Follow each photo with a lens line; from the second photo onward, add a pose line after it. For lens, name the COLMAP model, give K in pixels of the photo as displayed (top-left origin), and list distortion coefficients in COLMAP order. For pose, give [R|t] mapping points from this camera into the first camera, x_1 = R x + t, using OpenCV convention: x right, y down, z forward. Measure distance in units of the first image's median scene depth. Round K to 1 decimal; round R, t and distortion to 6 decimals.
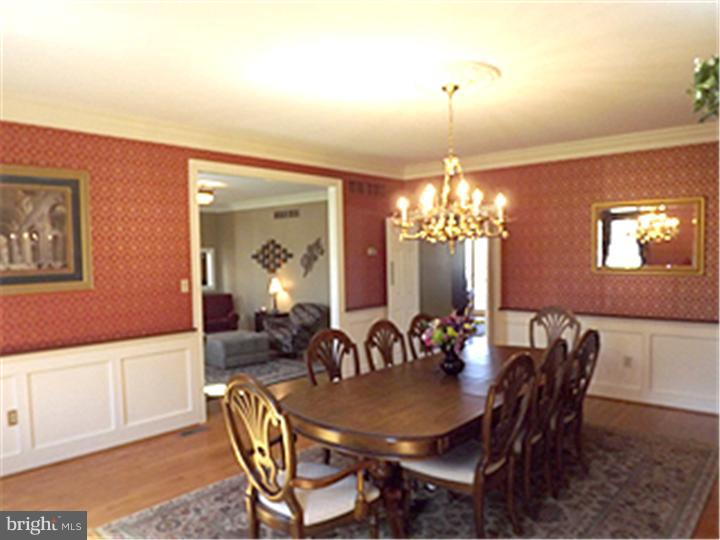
lens RADIAL K [[527.1, 0, 360.0], [0, 527.1, 270.0], [0, 0, 1]] dist [-0.038735, 0.003371]
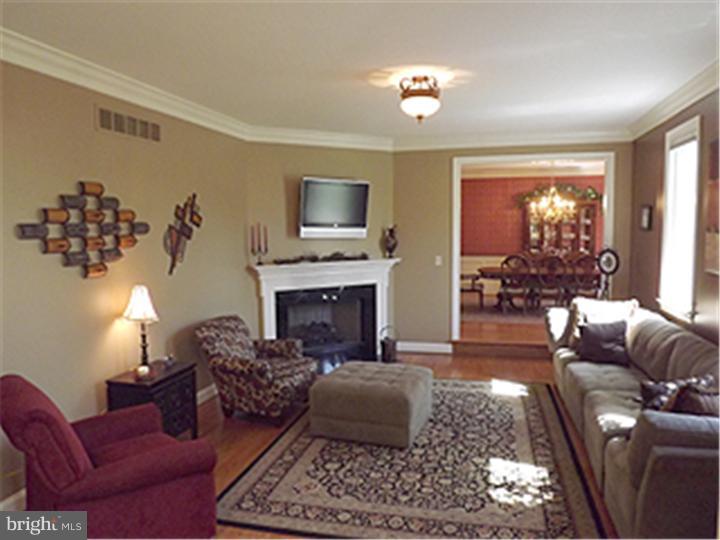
lens RADIAL K [[527.1, 0, 360.0], [0, 527.1, 270.0], [0, 0, 1]] dist [-0.038735, 0.003371]
pose [[-0.456674, -0.049969, 0.888229, -0.592303], [0.048017, 0.995582, 0.080696, -0.019421], [-0.888337, 0.079502, -0.452257, 1.048799]]
